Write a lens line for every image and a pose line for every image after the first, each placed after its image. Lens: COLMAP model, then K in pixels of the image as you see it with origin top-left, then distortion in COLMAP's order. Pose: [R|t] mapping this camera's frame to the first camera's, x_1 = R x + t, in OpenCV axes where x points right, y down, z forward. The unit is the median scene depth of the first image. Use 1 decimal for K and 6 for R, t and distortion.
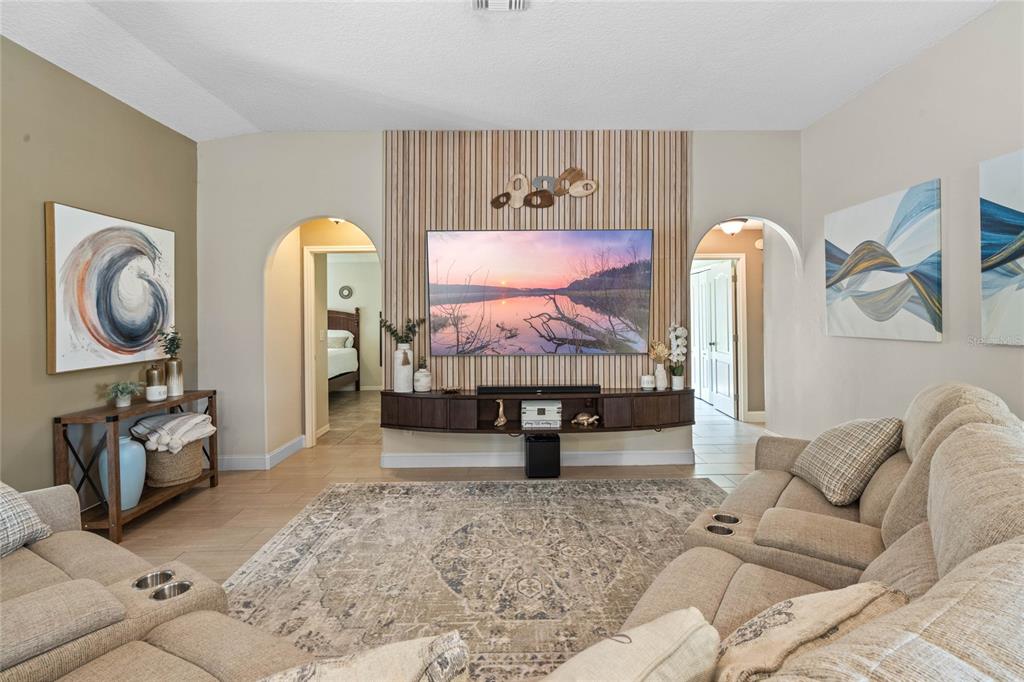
lens RADIAL K [[471.7, 0, 513.5], [0, 471.7, 312.5], [0, 0, 1]] dist [-0.003950, 0.001089]
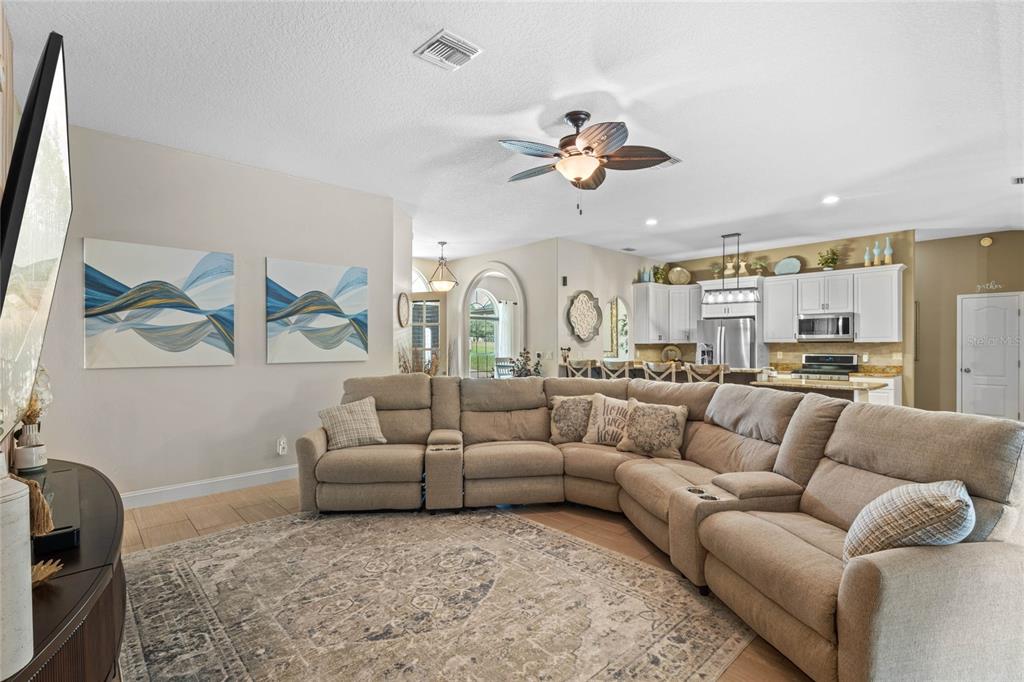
lens RADIAL K [[471.7, 0, 518.0], [0, 471.7, 347.1], [0, 0, 1]] dist [-0.003950, 0.001089]
pose [[-0.673613, 0.009466, 0.739023, -0.653210], [0.002875, 0.999944, -0.010188, 0.020401], [-0.739078, -0.004738, -0.673603, 1.111516]]
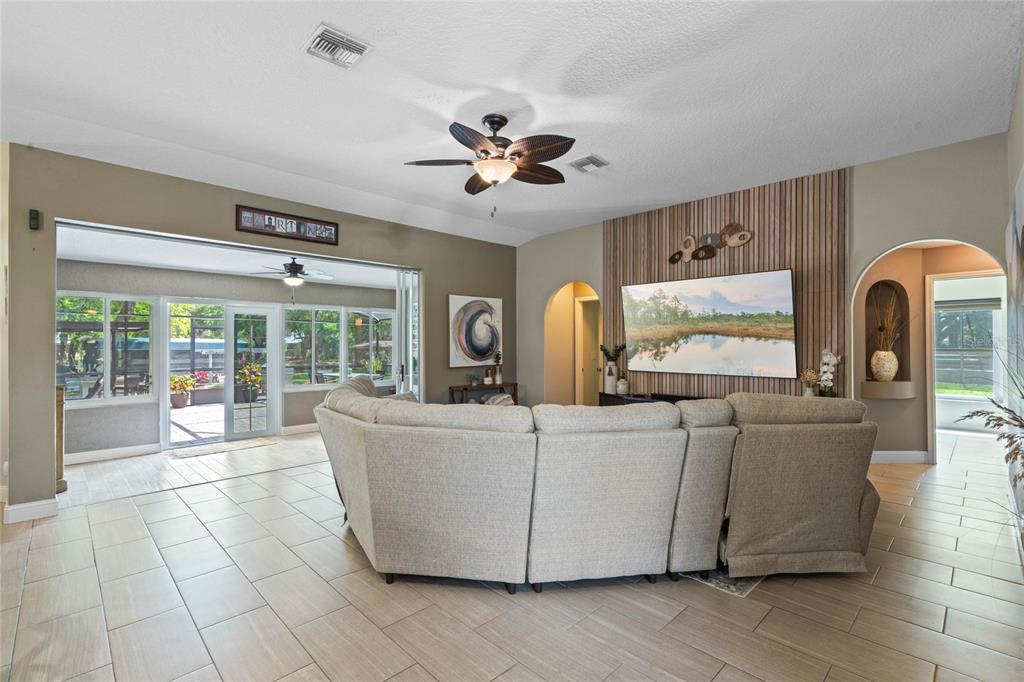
lens RADIAL K [[471.7, 0, 514.0], [0, 471.7, 343.0], [0, 0, 1]] dist [-0.003950, 0.001089]
pose [[0.697945, 0.004129, -0.716140, 0.722967], [0.003348, 0.999954, 0.009028, -0.009675], [0.716144, -0.008698, 0.697899, -0.314167]]
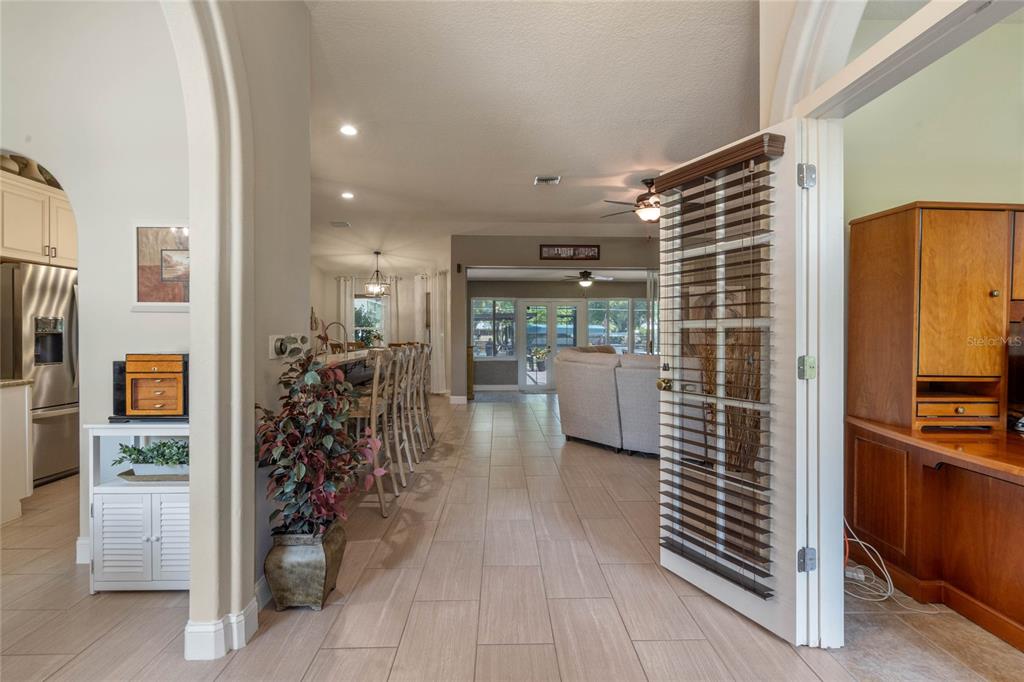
lens RADIAL K [[471.7, 0, 508.0], [0, 471.7, 335.4], [0, 0, 1]] dist [-0.003950, 0.001089]
pose [[0.018173, 0.019230, -0.999650, 1.557023], [0.009145, 0.999770, 0.019398, 0.010144], [0.999793, -0.009495, 0.017993, -0.148304]]
